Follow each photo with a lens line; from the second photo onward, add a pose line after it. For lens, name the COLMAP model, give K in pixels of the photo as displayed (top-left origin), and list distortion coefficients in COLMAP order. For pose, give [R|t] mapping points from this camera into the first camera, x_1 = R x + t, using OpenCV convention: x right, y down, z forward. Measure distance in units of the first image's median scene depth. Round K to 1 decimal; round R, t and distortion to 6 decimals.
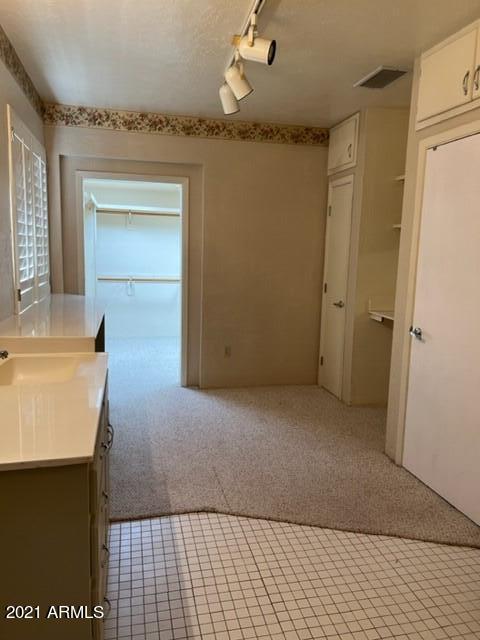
lens RADIAL K [[483.2, 0, 240.0], [0, 483.2, 320.0], [0, 0, 1]] dist [0.003682, 0.000088]
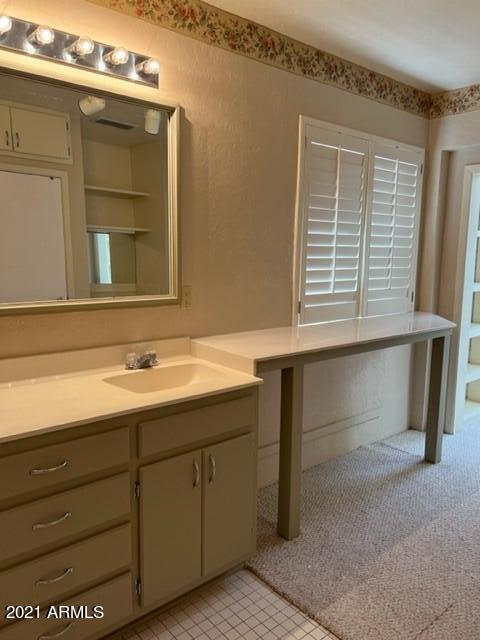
lens RADIAL K [[483.2, 0, 240.0], [0, 483.2, 320.0], [0, 0, 1]] dist [0.003682, 0.000088]
pose [[0.445603, 0.118827, -0.887309, 0.333484], [-0.139653, 0.988244, 0.062211, -0.065517], [0.884271, 0.096194, 0.456959, 0.416668]]
